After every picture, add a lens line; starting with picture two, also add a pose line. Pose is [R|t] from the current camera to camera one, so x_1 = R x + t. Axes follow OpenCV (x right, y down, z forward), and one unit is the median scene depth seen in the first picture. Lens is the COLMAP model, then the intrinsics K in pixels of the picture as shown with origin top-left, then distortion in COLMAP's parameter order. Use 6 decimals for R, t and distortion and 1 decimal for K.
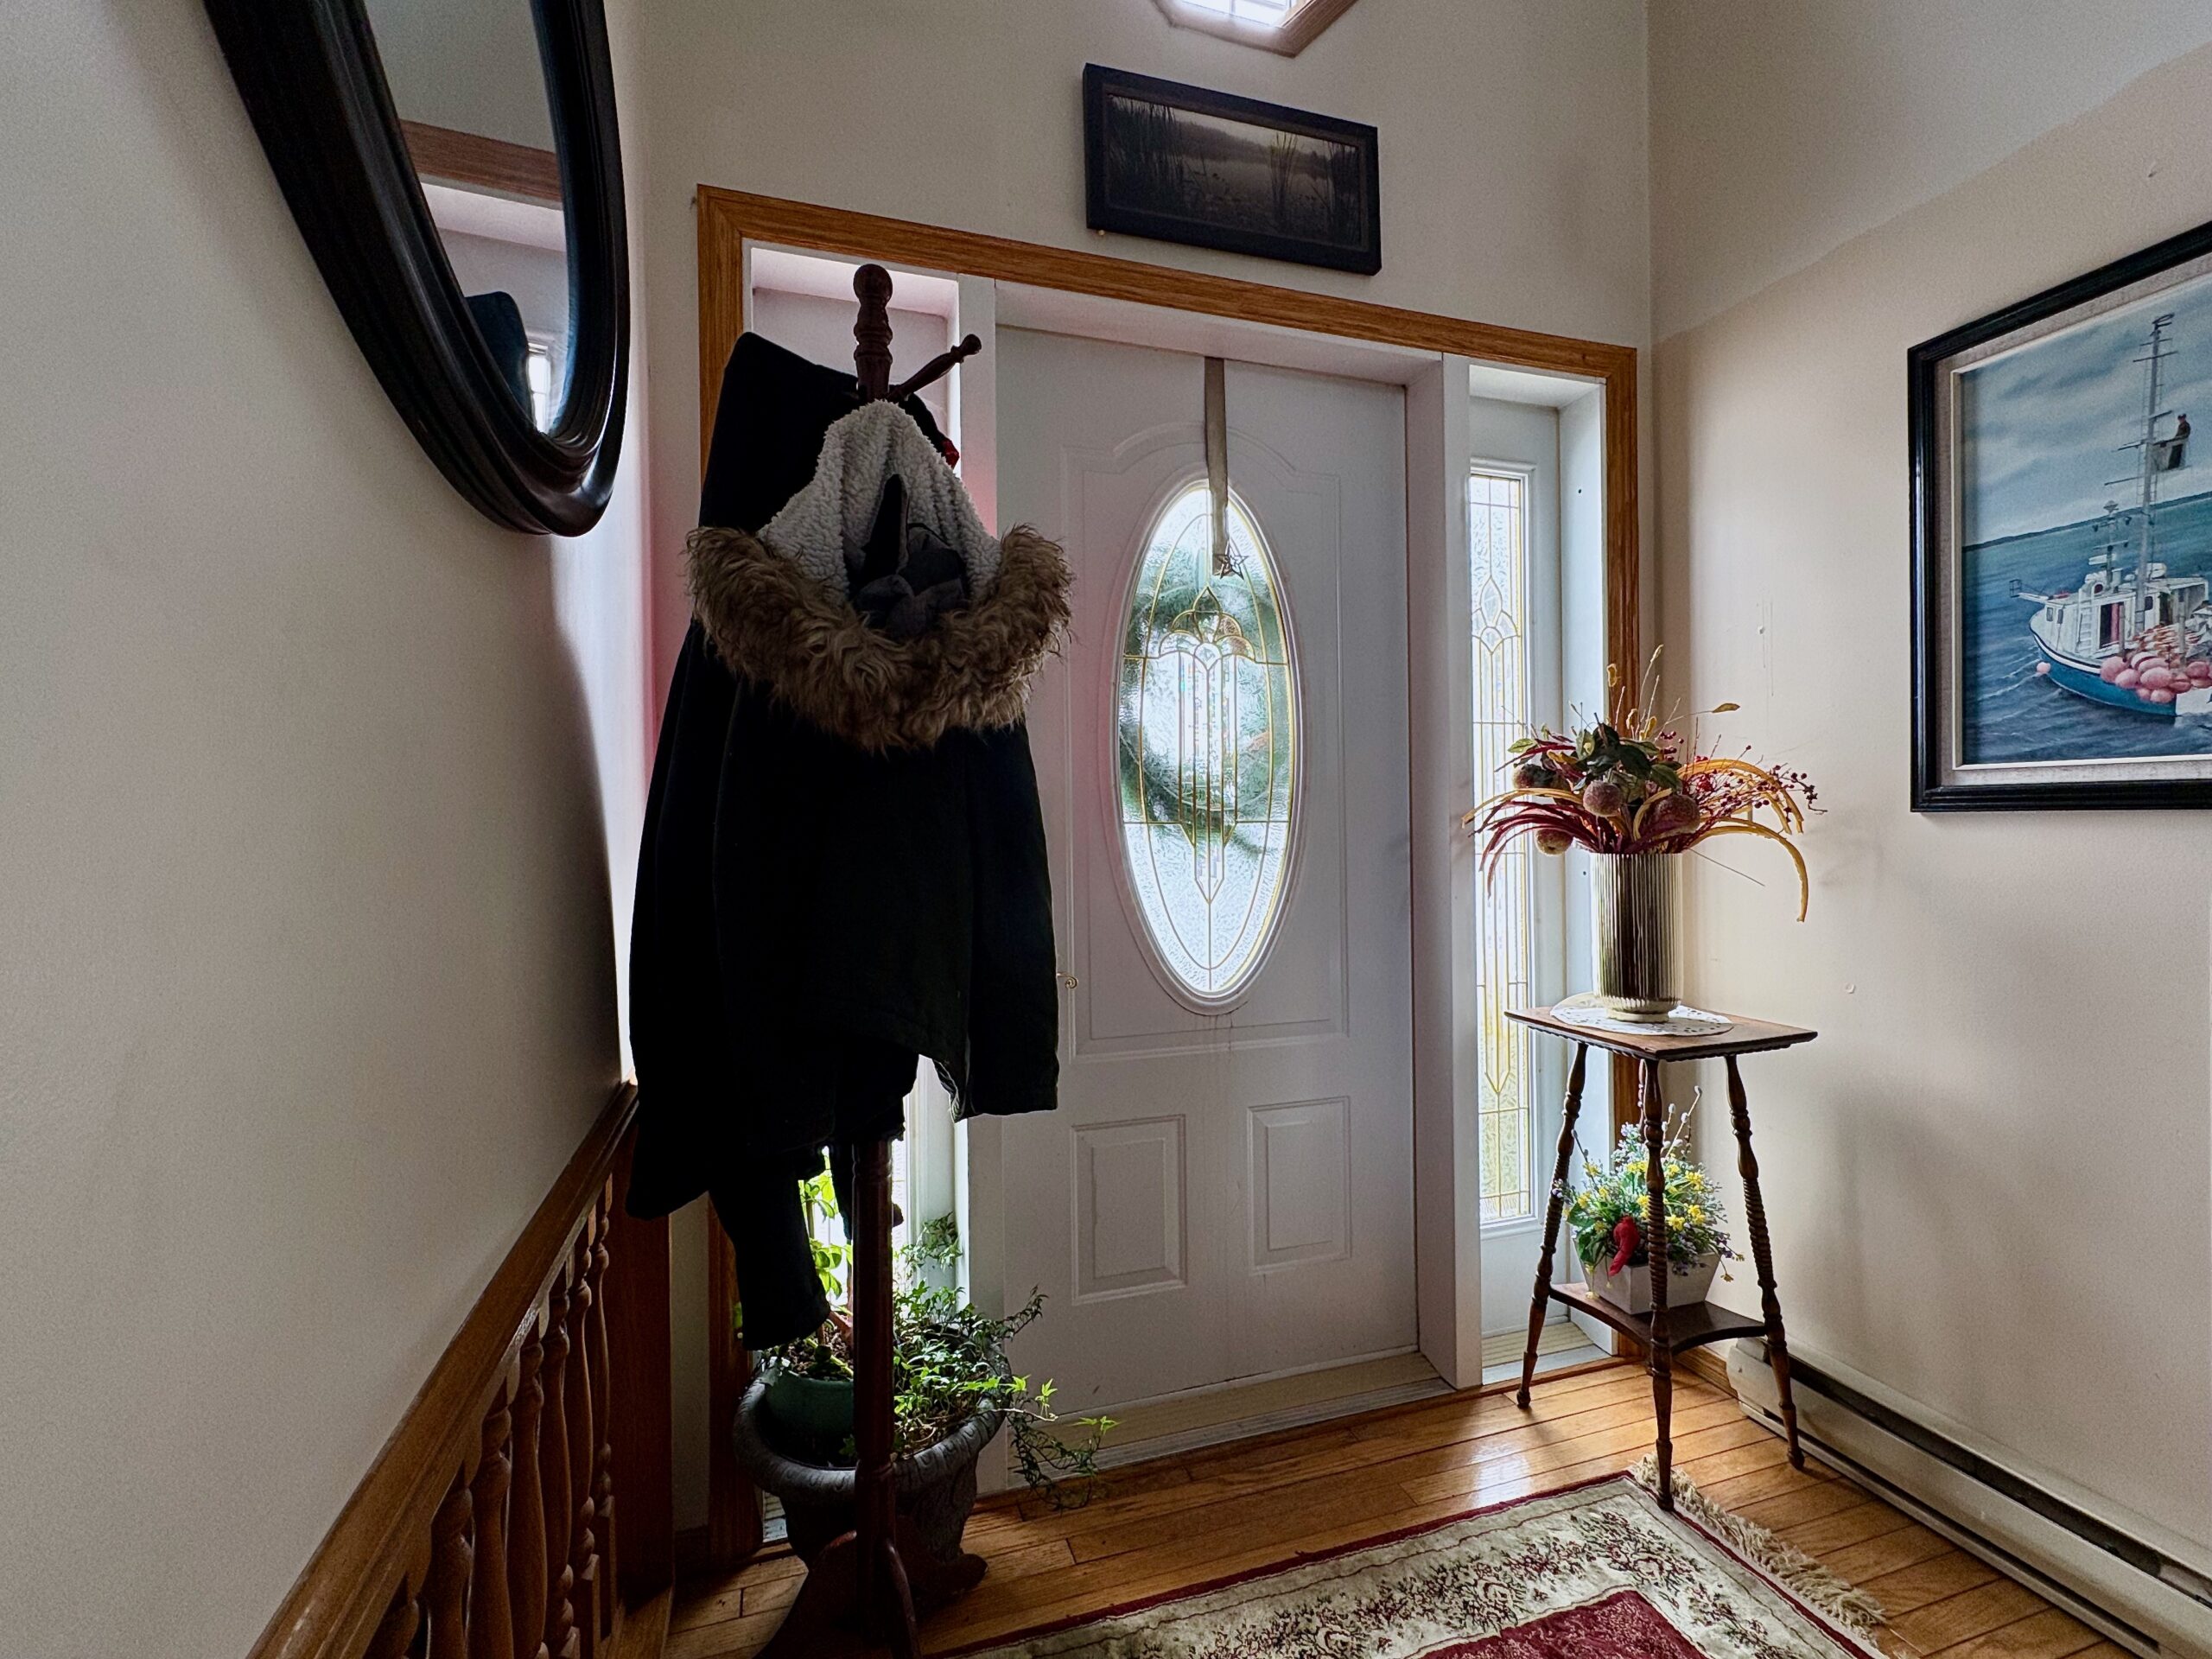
lens RADIAL K [[983.2, 0, 1105.3], [0, 983.2, 828.8], [0, 0, 1]] dist [0.000596, 0.000942]
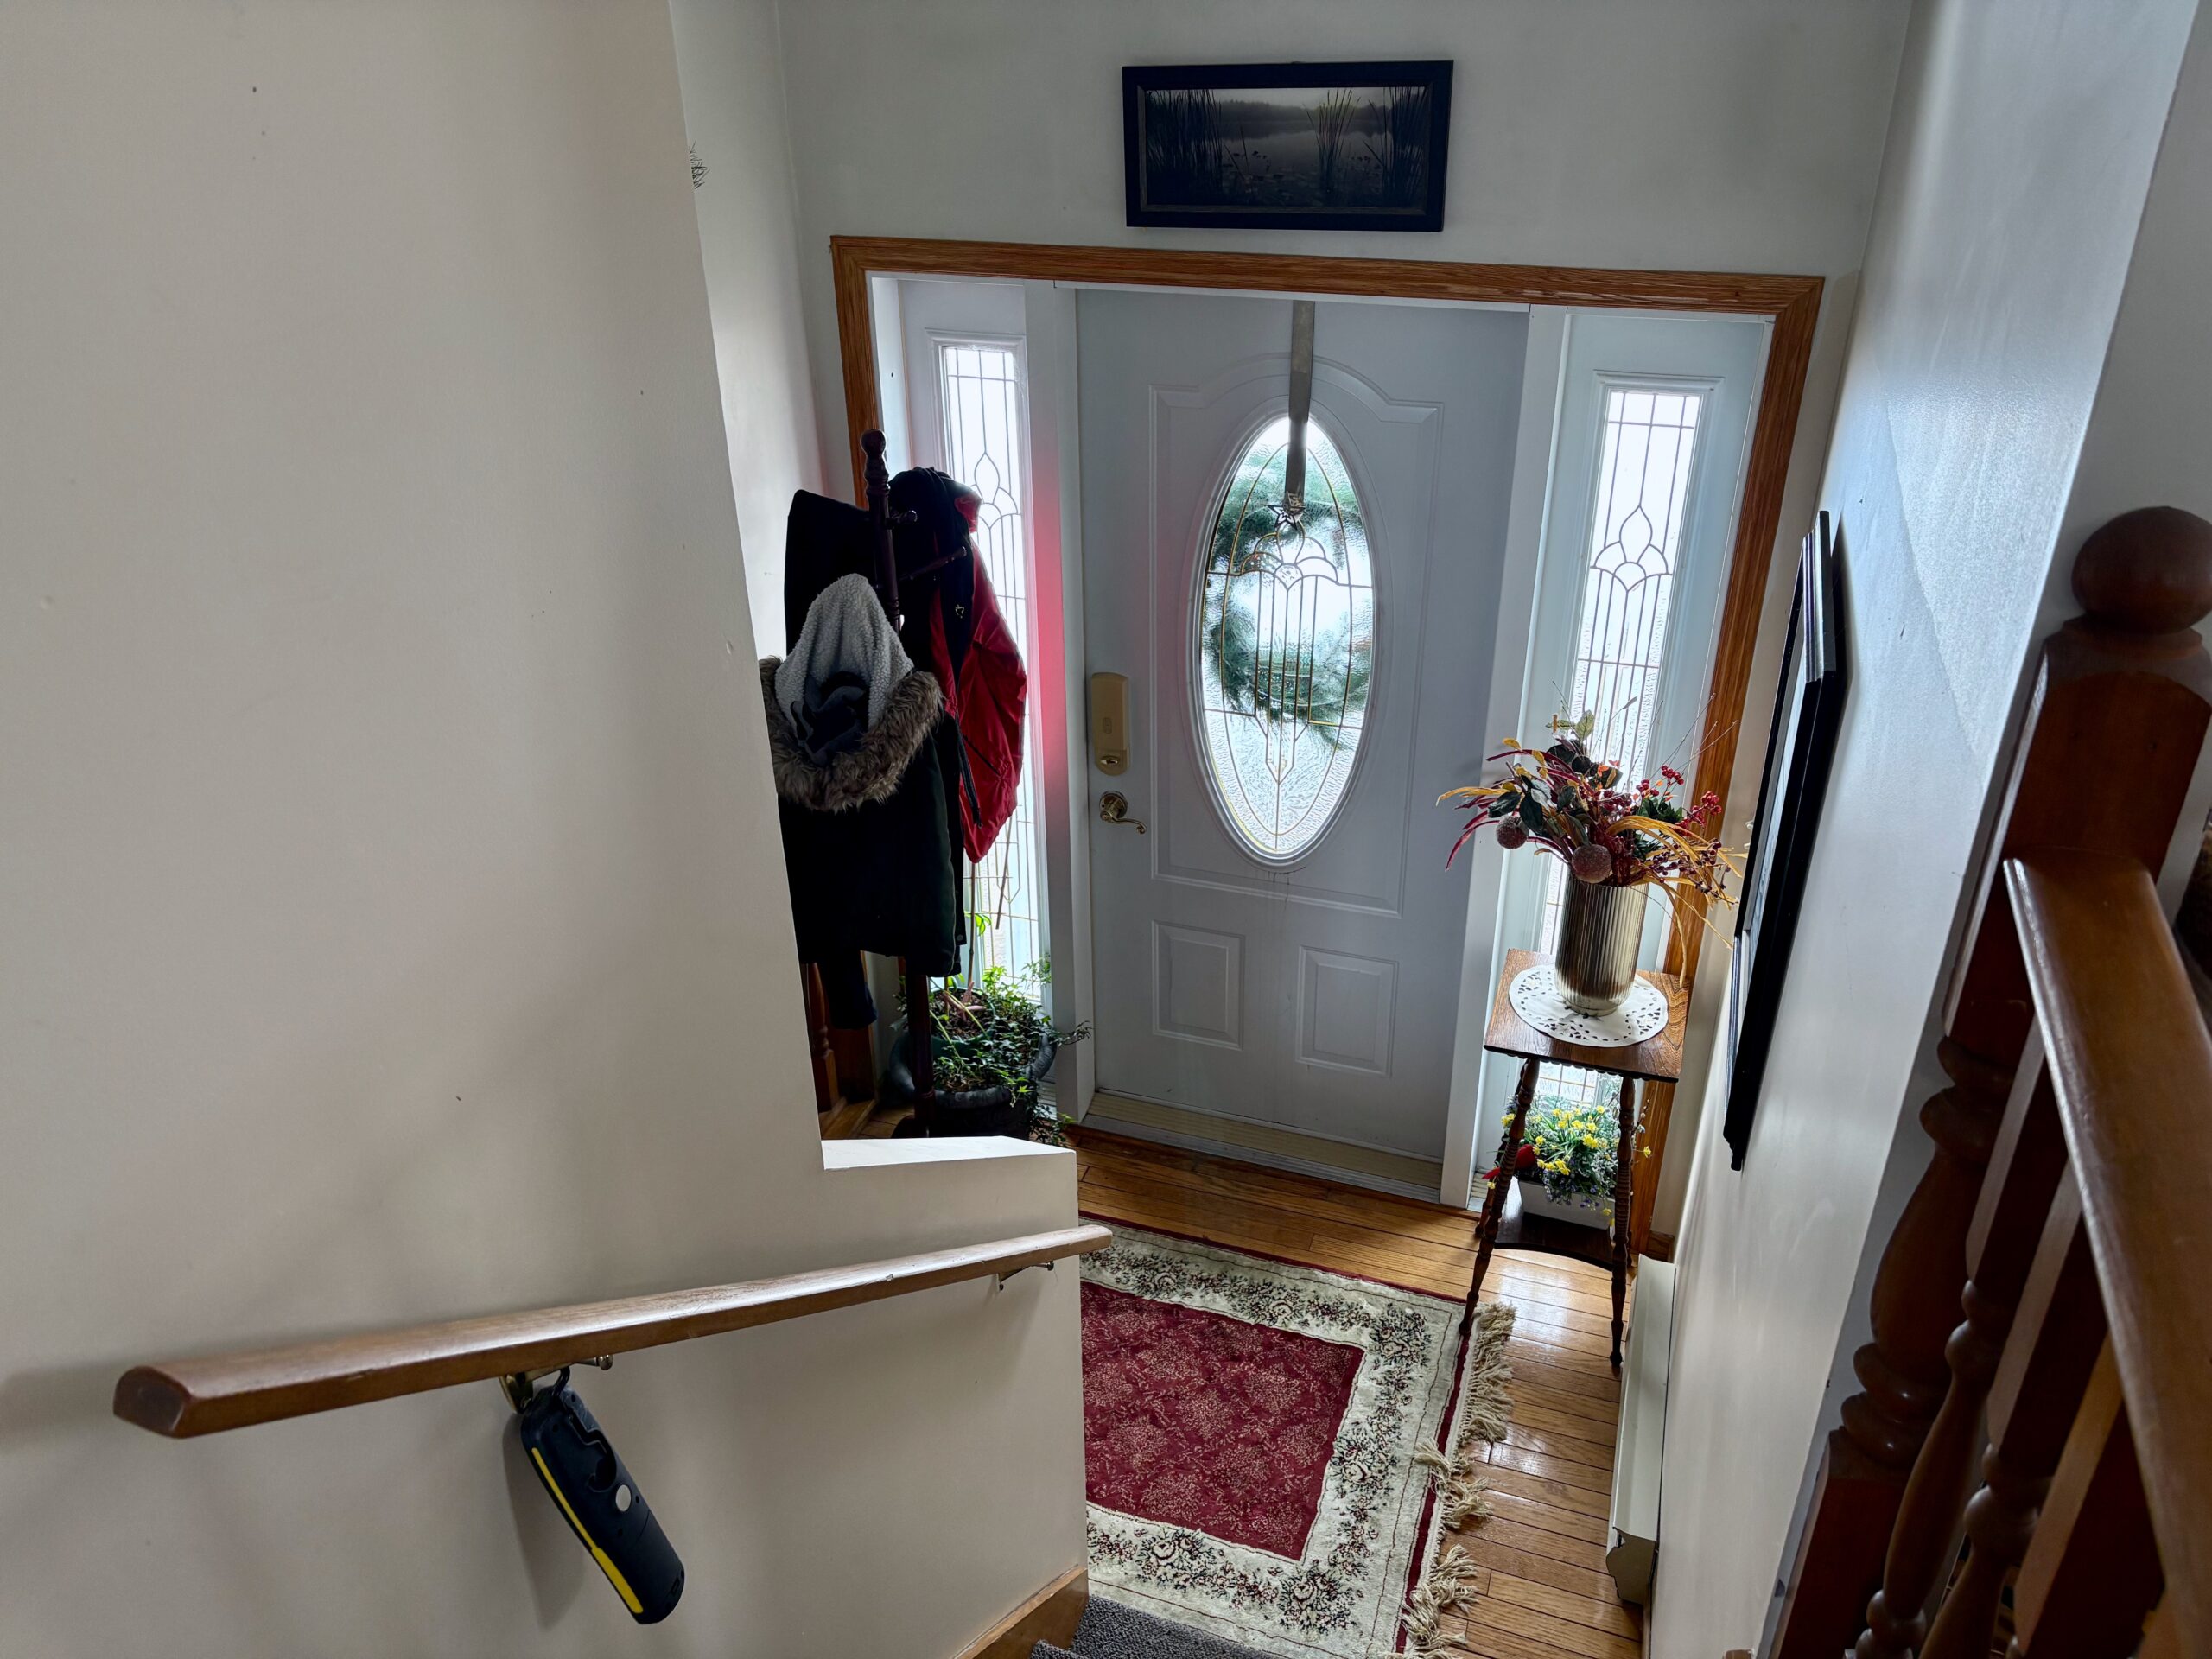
lens RADIAL K [[1666.8, 0, 1109.3], [0, 1666.8, 826.0], [0, 0, 1]] dist [0.051878, -0.040302]
pose [[0.795934, 0.288106, -0.532432, 1.046293], [0.007557, 0.874698, 0.484609, -0.861112], [0.605336, -0.389740, 0.694025, -0.497825]]
